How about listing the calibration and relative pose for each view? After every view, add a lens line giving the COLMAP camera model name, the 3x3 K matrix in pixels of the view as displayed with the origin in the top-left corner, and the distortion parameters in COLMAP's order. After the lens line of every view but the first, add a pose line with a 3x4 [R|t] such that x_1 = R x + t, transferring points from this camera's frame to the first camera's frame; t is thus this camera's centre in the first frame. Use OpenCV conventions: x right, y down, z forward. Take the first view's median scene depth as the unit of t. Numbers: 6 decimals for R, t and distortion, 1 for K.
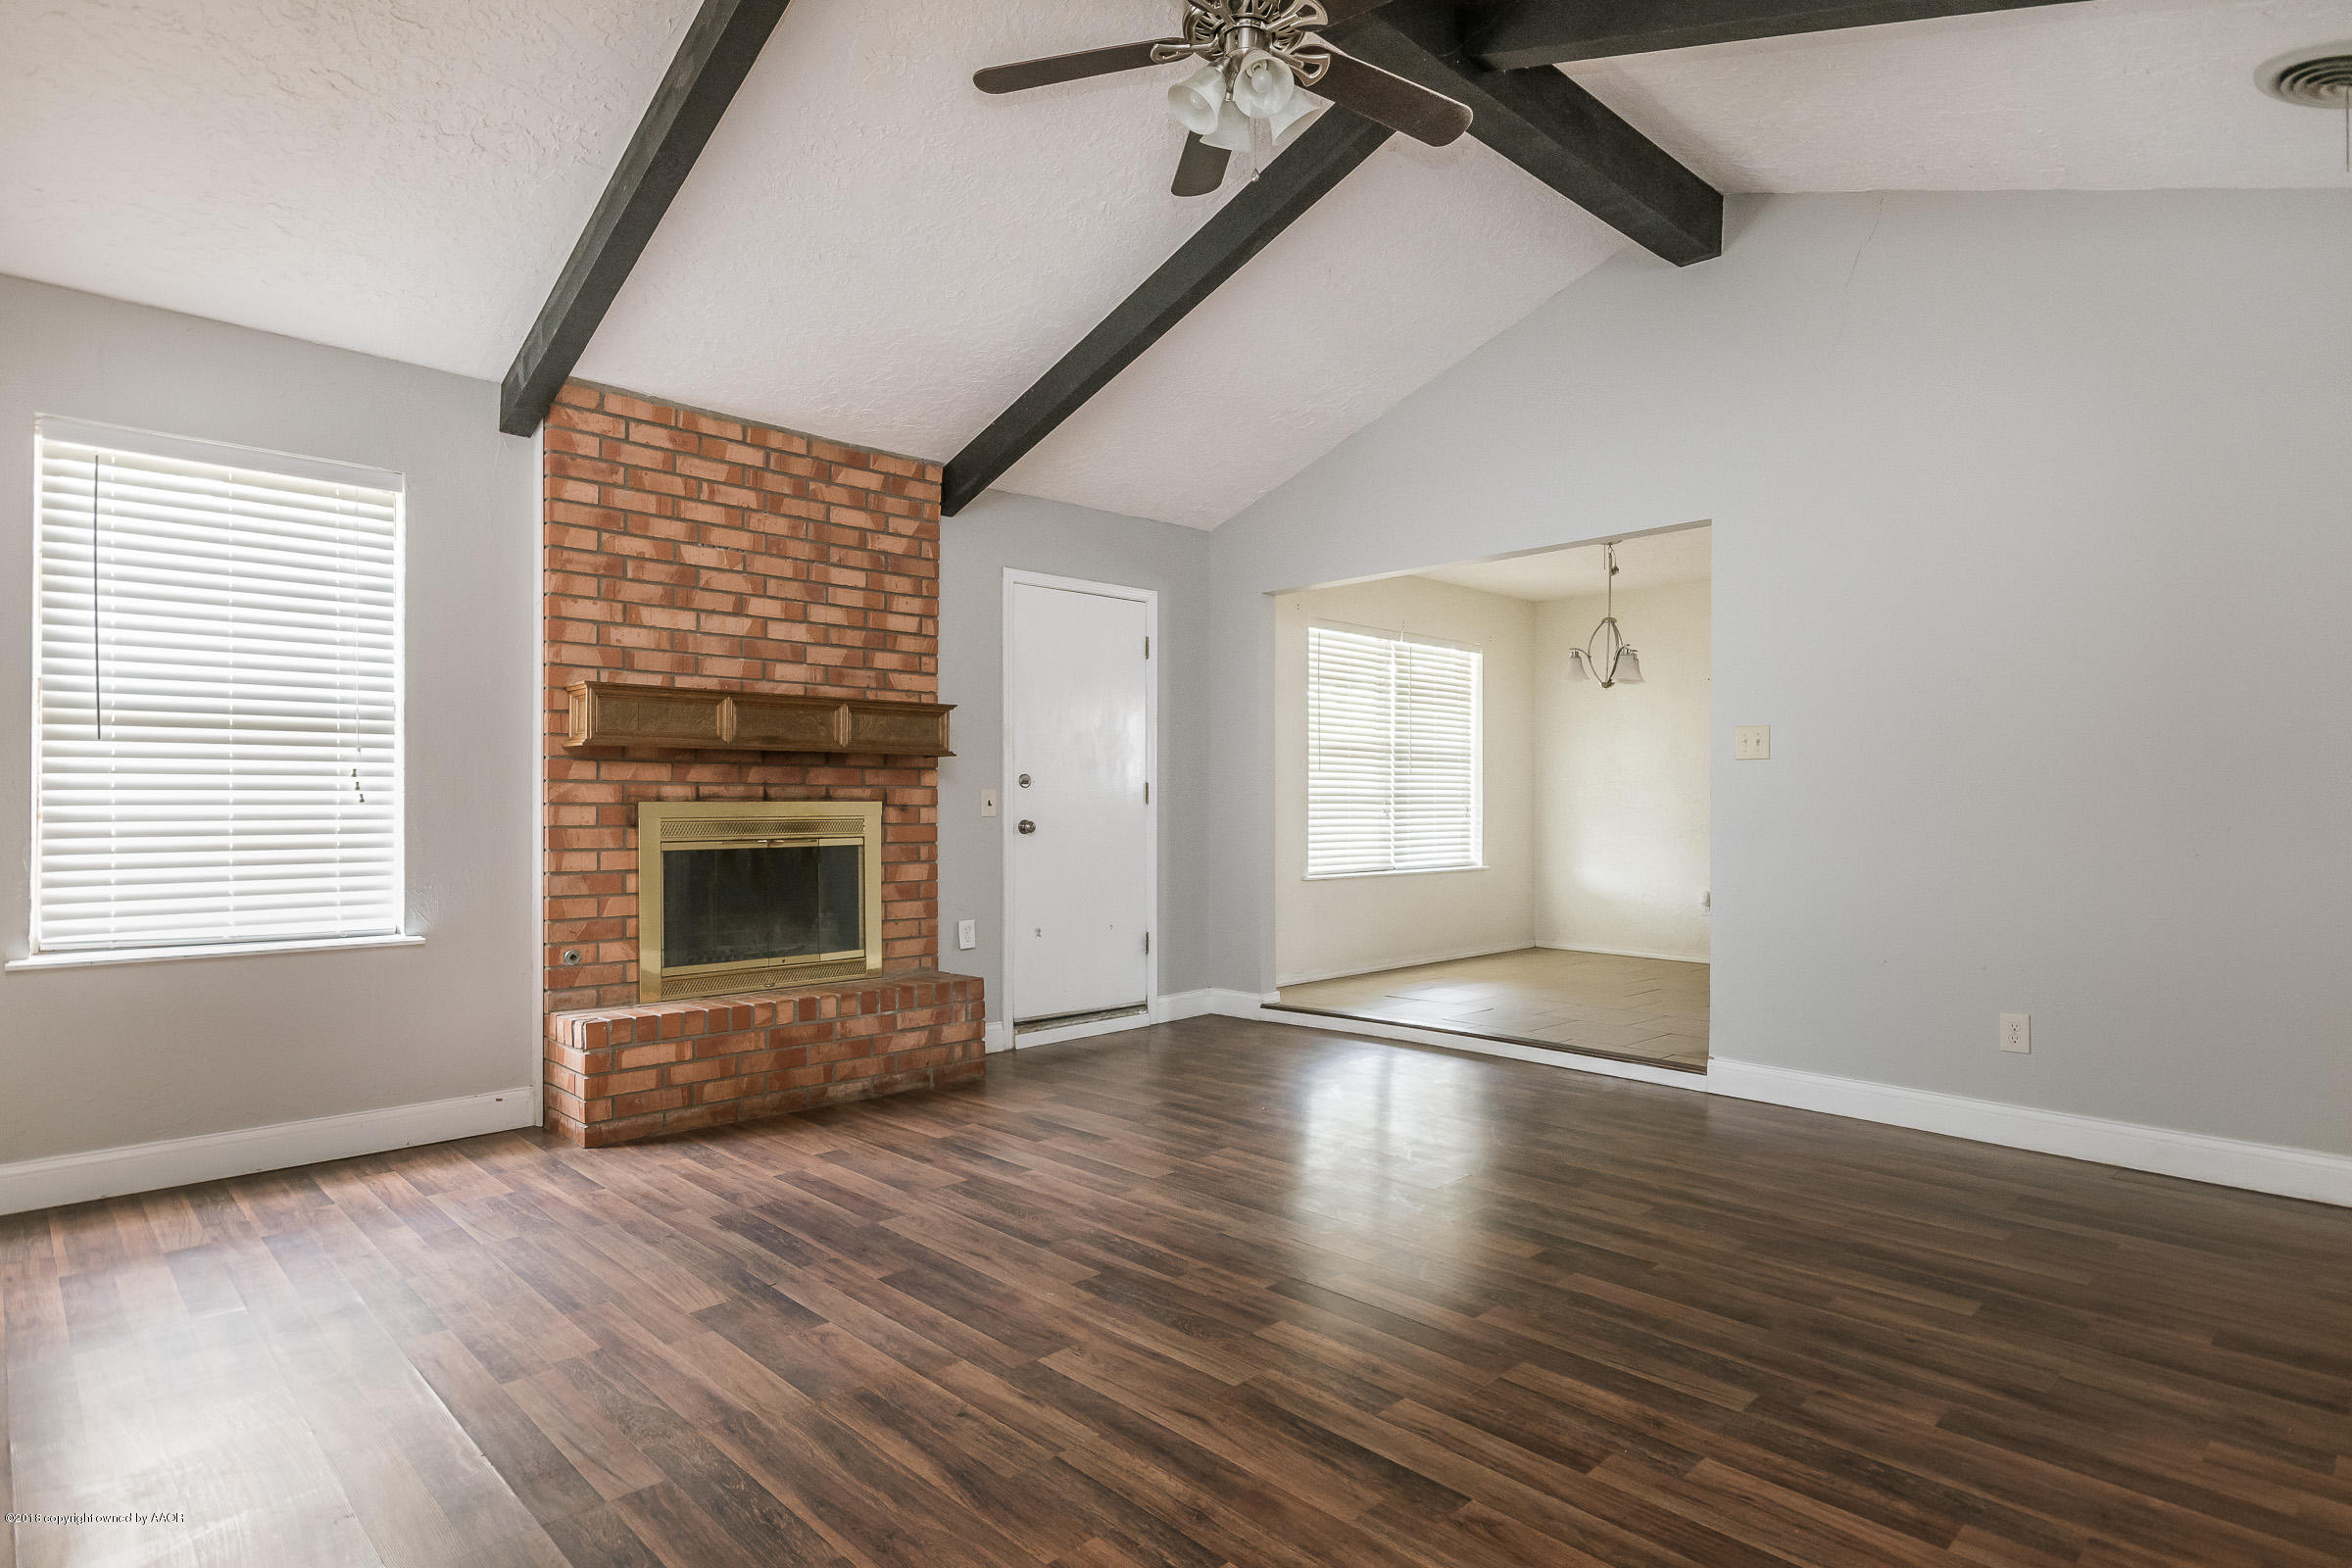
lens RADIAL K [[1287.9, 0, 1177.0], [0, 1287.9, 790.5], [0, 0, 1]] dist [0.002971, -0.000023]
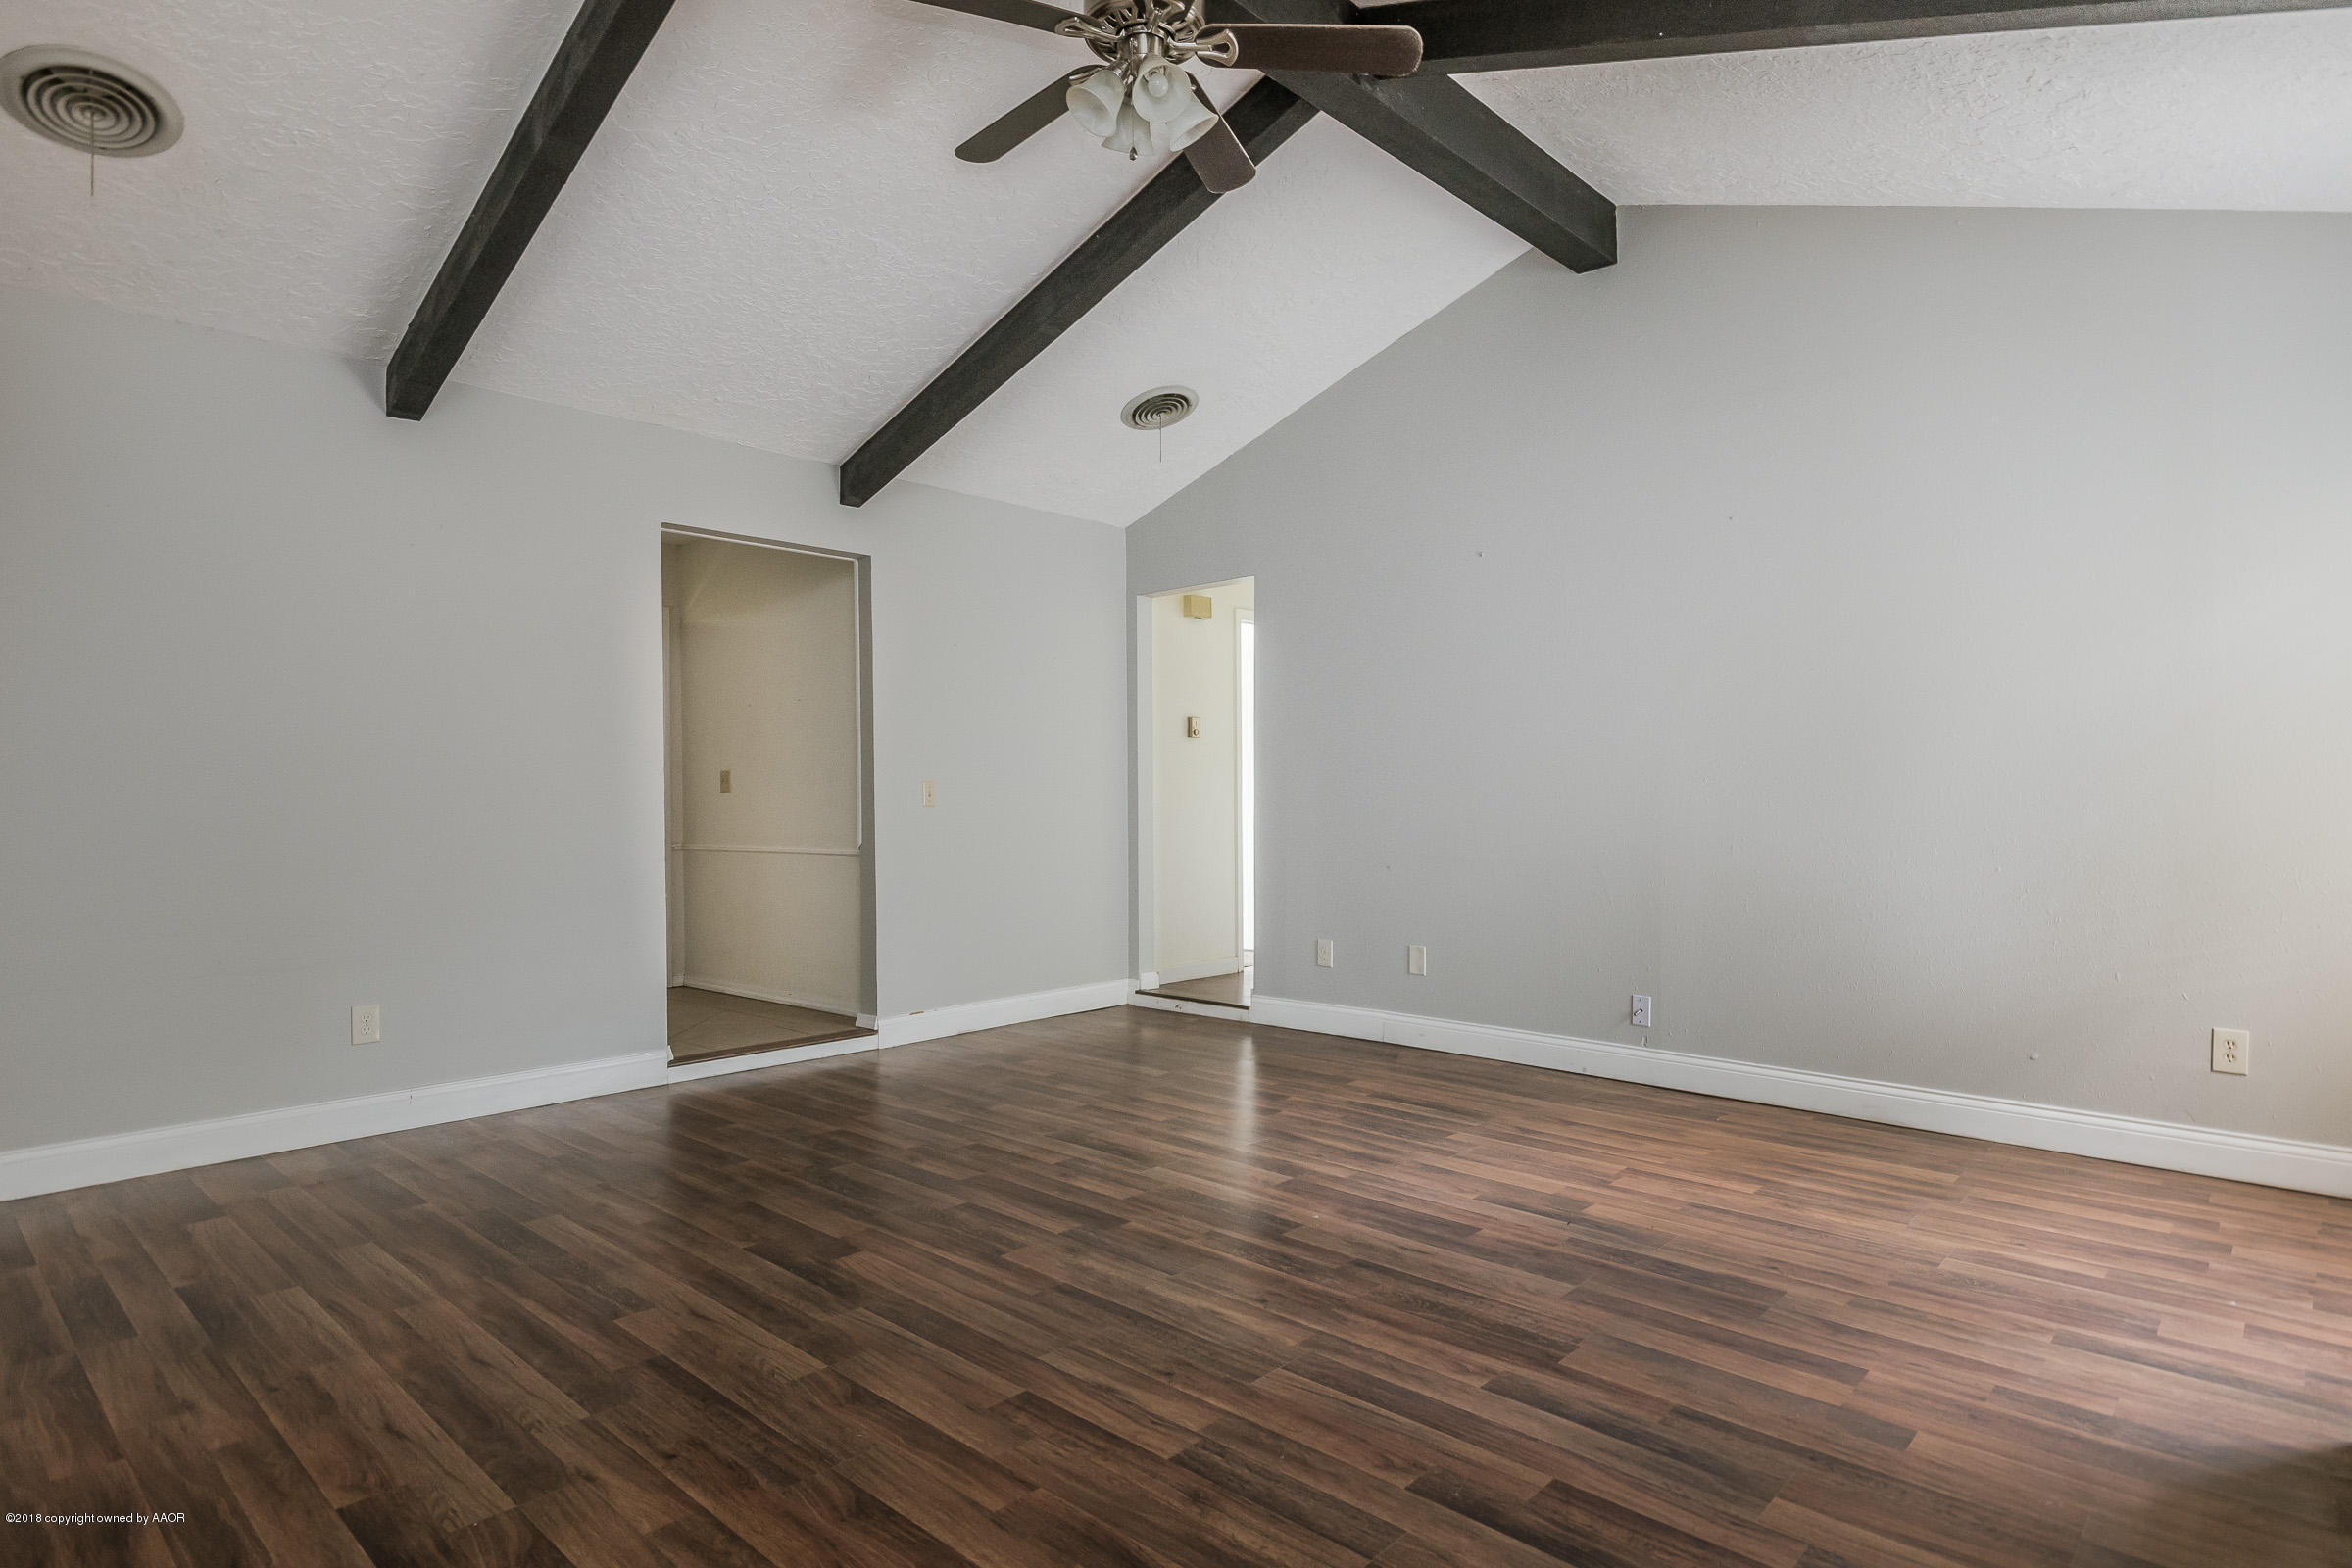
lens RADIAL K [[1287.9, 0, 1174.3], [0, 1287.9, 790.7], [0, 0, 1]] dist [0.002971, -0.000023]
pose [[-0.998566, 0.000798, -0.053528, 0.083798], [0.001651, 0.999872, -0.015893, 0.021844], [0.053509, -0.015959, -0.998440, 1.981781]]
